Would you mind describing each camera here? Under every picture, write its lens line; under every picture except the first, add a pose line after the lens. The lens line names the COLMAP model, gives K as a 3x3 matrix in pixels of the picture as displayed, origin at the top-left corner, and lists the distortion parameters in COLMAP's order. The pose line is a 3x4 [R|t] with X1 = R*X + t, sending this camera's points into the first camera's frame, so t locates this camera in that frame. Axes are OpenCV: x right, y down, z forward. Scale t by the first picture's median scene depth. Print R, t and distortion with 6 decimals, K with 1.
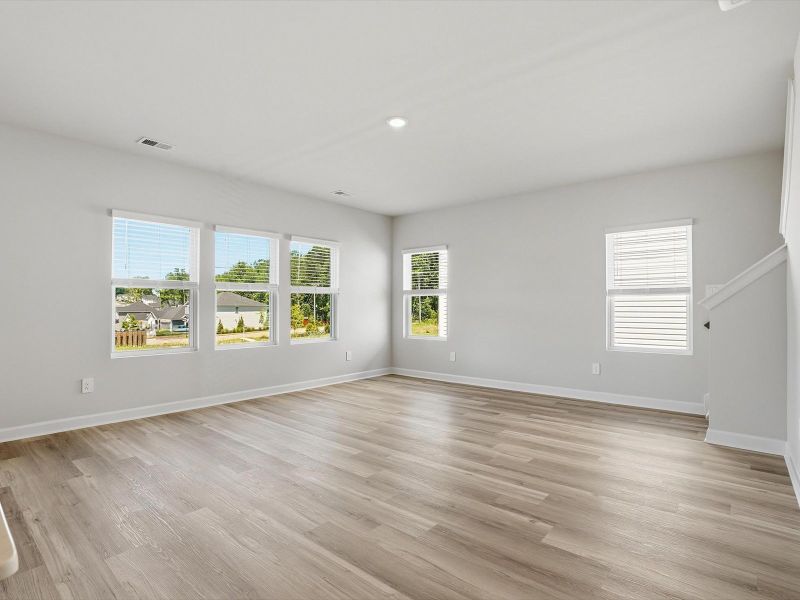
lens RADIAL K [[414.8, 0, 398.2], [0, 414.8, 303.2], [0, 0, 1]] dist [-0.038575, 0.002241]
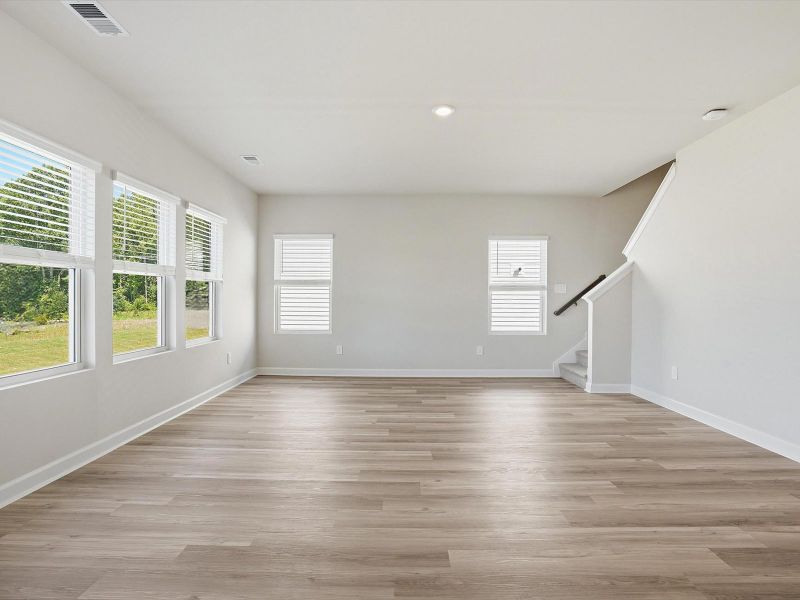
lens RADIAL K [[414.8, 0, 398.2], [0, 414.8, 303.2], [0, 0, 1]] dist [-0.038575, 0.002241]
pose [[0.767343, -0.002204, 0.641233, -0.612321], [-0.011367, 0.999790, 0.017038, 0.002897], [-0.641136, -0.020363, 0.767157, 0.266738]]
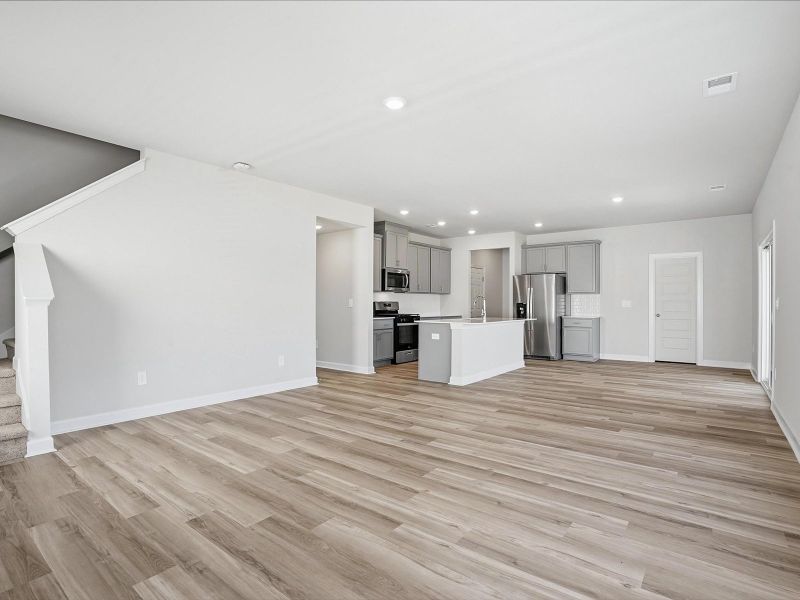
lens RADIAL K [[414.8, 0, 398.2], [0, 414.8, 303.2], [0, 0, 1]] dist [-0.038575, 0.002241]
pose [[-0.999265, -0.001612, -0.038307, 0.020279], [-0.001109, 0.999913, -0.013165, 0.019107], [0.038324, -0.013113, -0.999179, 1.652534]]
